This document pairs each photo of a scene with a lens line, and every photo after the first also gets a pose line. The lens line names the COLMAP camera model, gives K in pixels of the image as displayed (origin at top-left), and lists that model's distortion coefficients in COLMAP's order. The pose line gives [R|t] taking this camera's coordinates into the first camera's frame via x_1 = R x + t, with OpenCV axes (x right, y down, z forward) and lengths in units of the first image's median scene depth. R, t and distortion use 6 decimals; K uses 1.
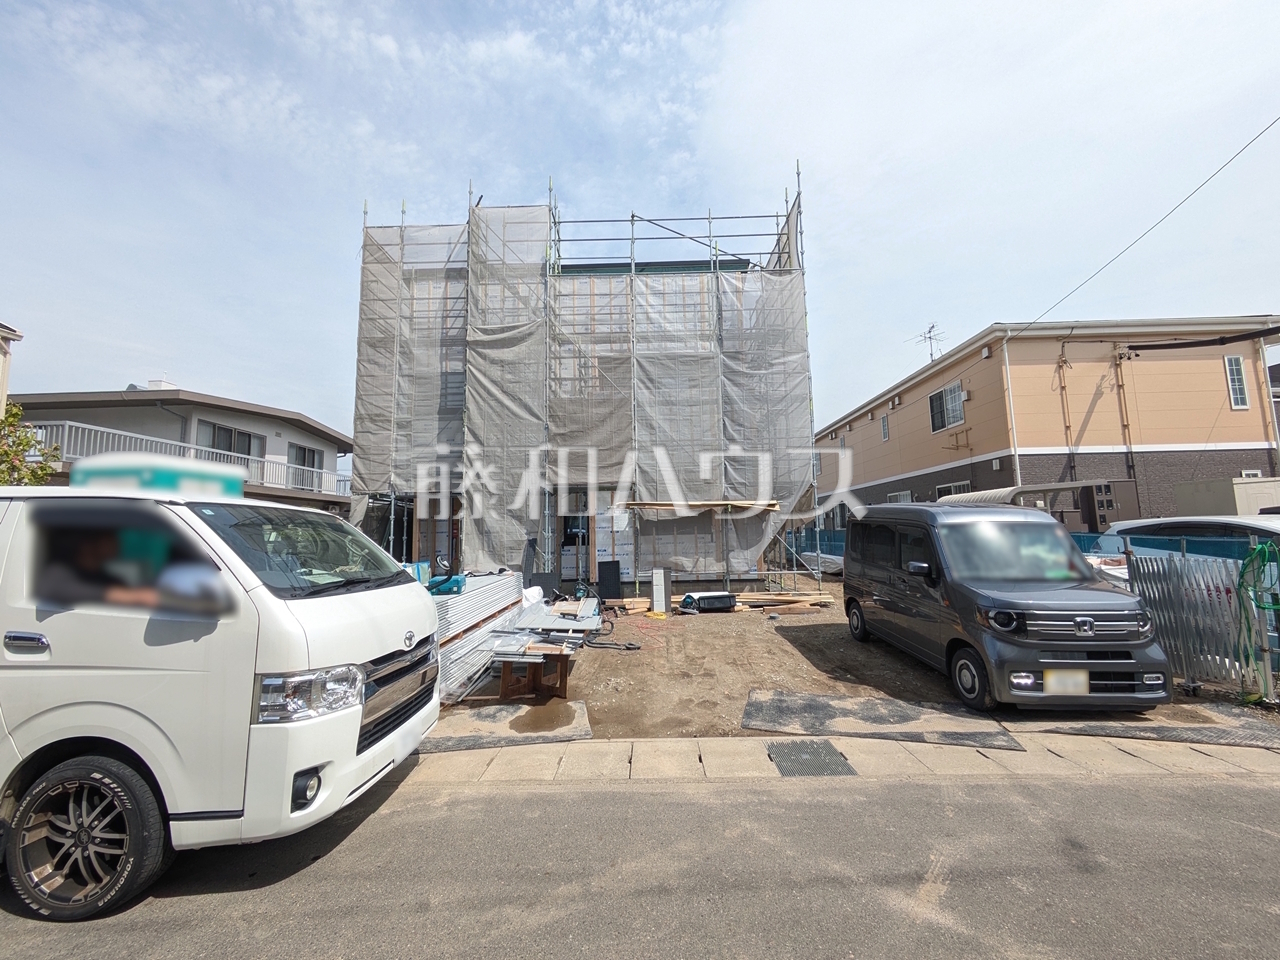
lens RADIAL K [[507.7, 0, 636.9], [0, 507.7, 479.0], [0, 0, 1]] dist [0.000190, 0.000297]
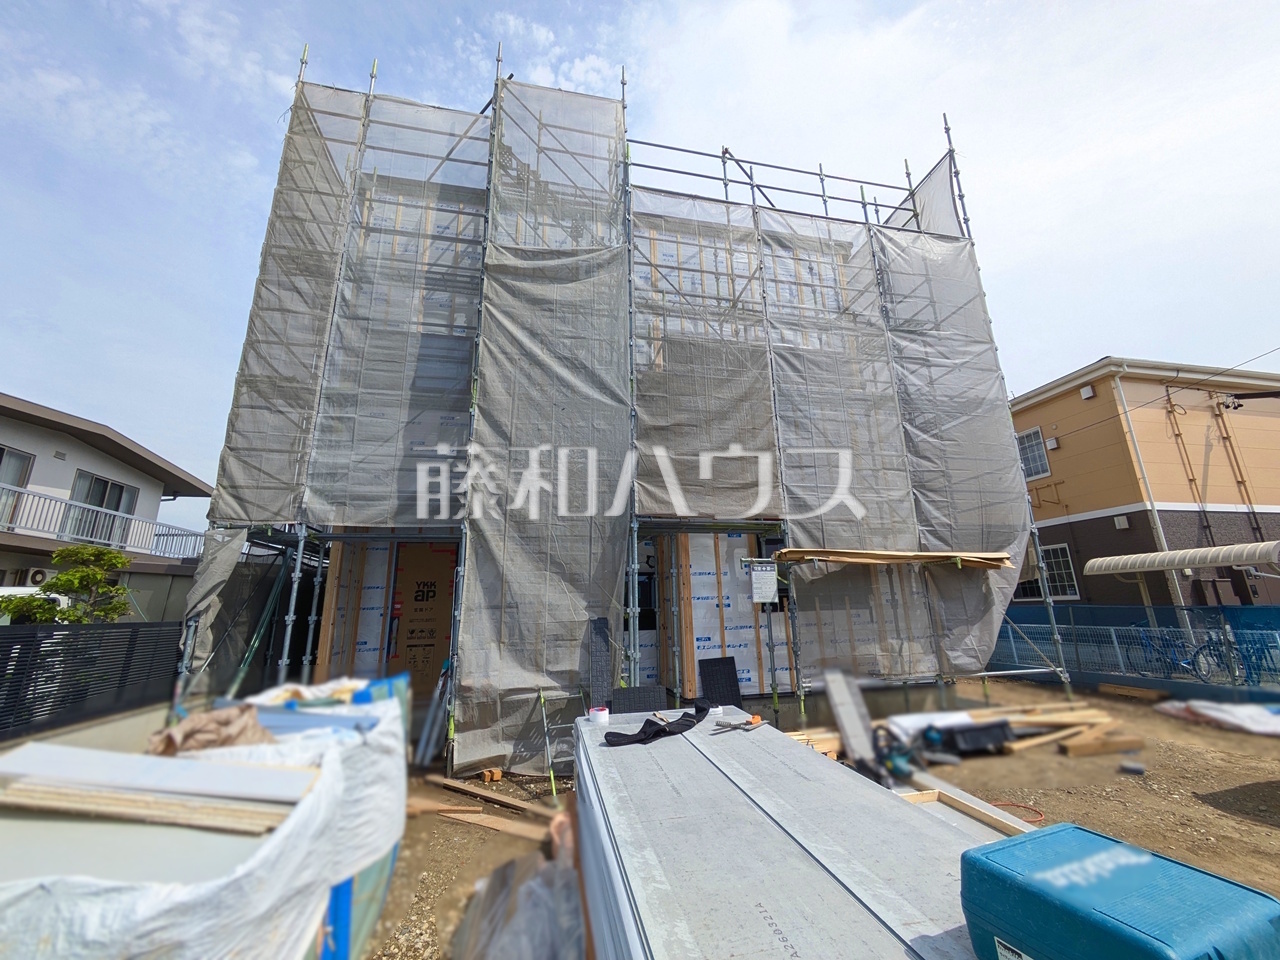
lens RADIAL K [[510.3, 0, 640.0], [0, 510.3, 480.0], [0, 0, 1]] dist [0.002805, -0.002375]
pose [[0.972694, 0.055300, 0.225408, -0.270906], [-0.021037, 0.988208, -0.151664, 0.051386], [-0.231137, 0.142780, 0.962387, 0.422974]]
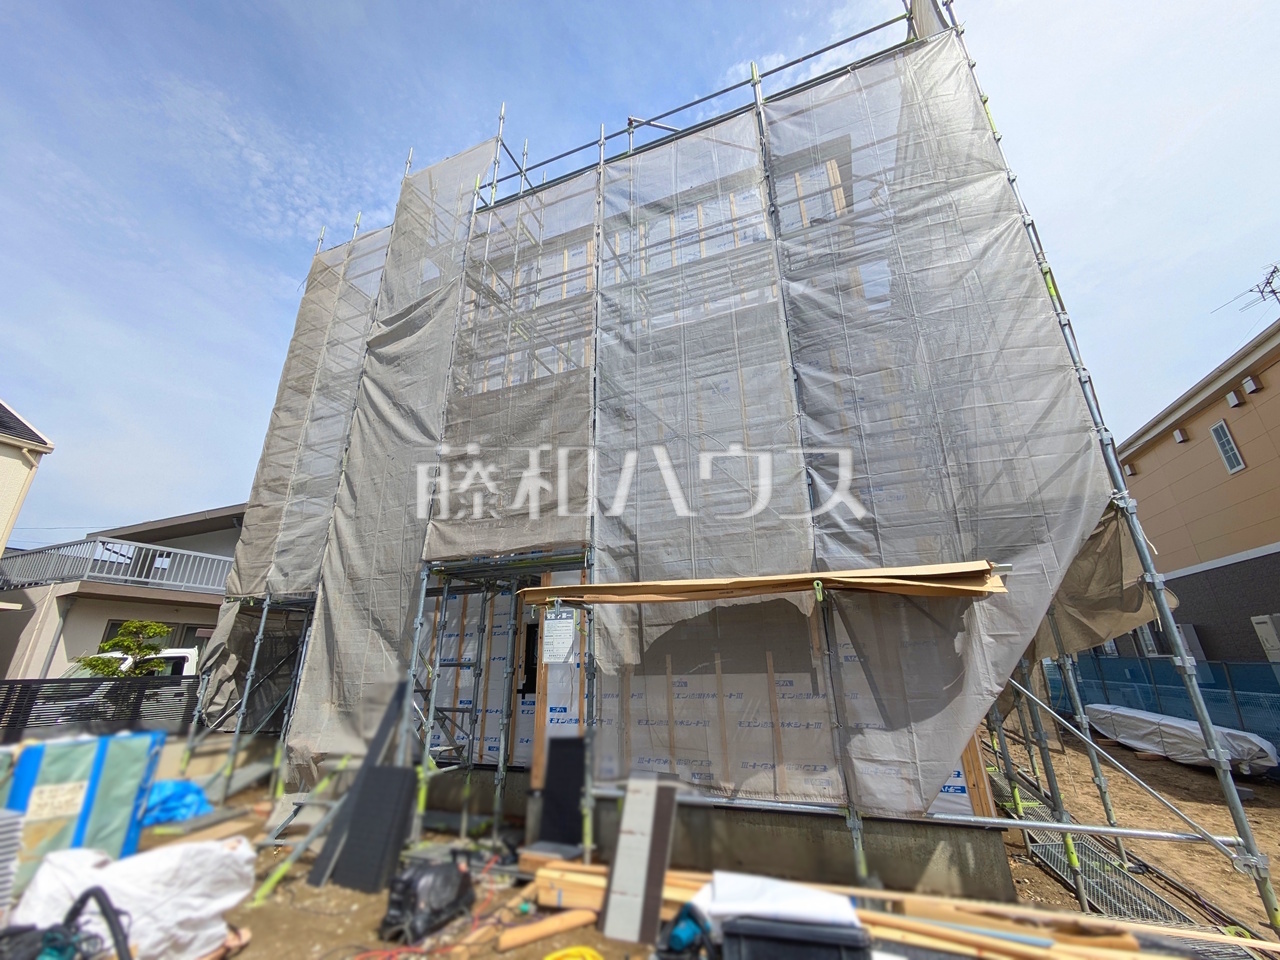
lens RADIAL K [[507.3, 0, 636.2], [0, 507.3, 481.7], [0, 0, 1]] dist [0.000454, 0.000495]
pose [[0.937498, -0.114099, -0.328755, 0.159515], [0.035174, 0.970951, -0.236679, 0.053442], [0.346210, 0.210323, 0.914277, 0.556807]]
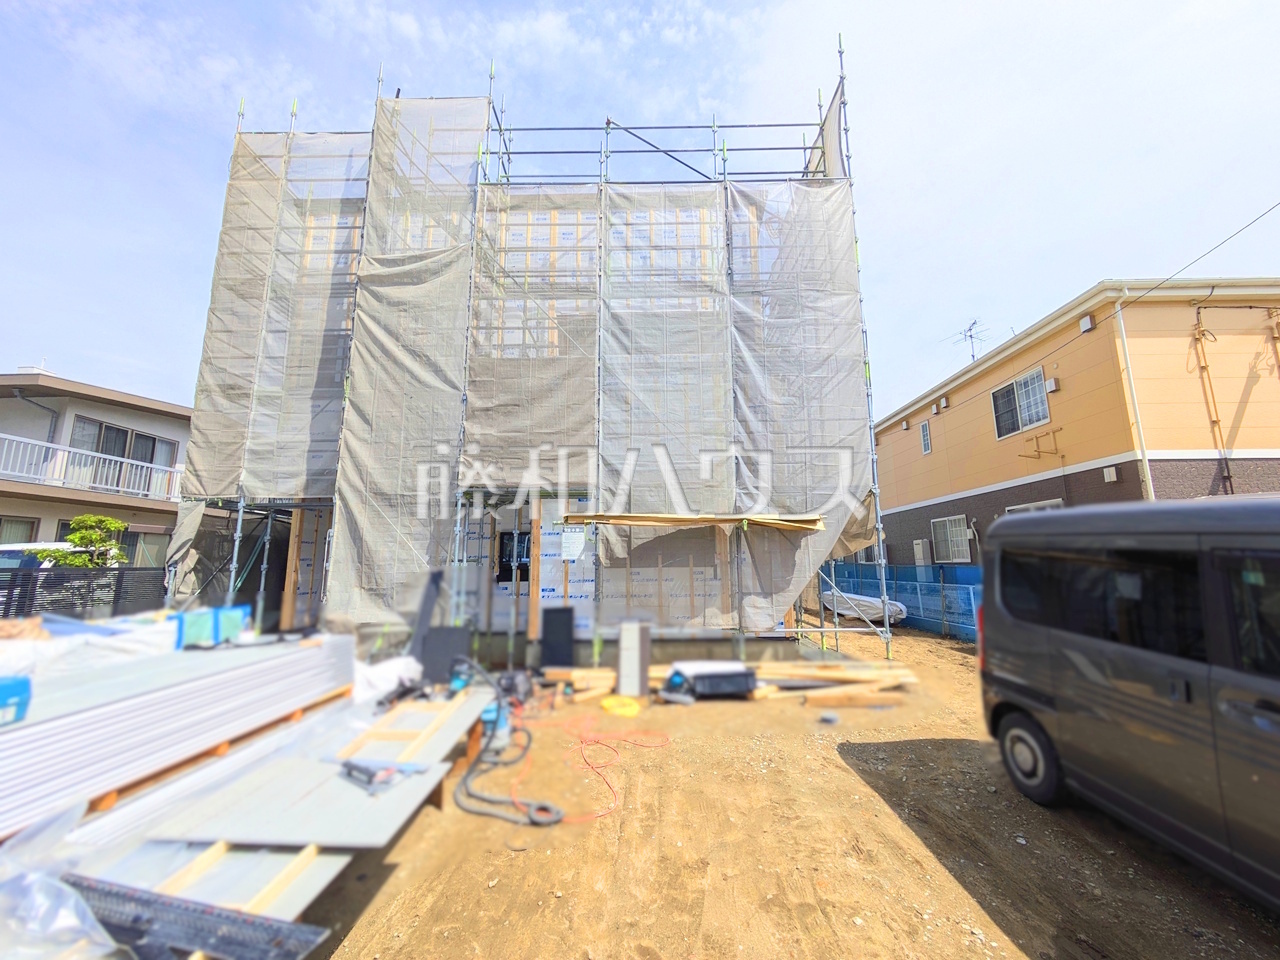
lens RADIAL K [[507.3, 0, 636.2], [0, 507.3, 481.7], [0, 0, 1]] dist [0.000454, 0.000495]
pose [[0.999903, 0.013730, 0.002266, 0.040346], [-0.013579, 0.998293, -0.056802, 0.035577], [-0.003042, 0.056766, 0.998383, 0.322461]]
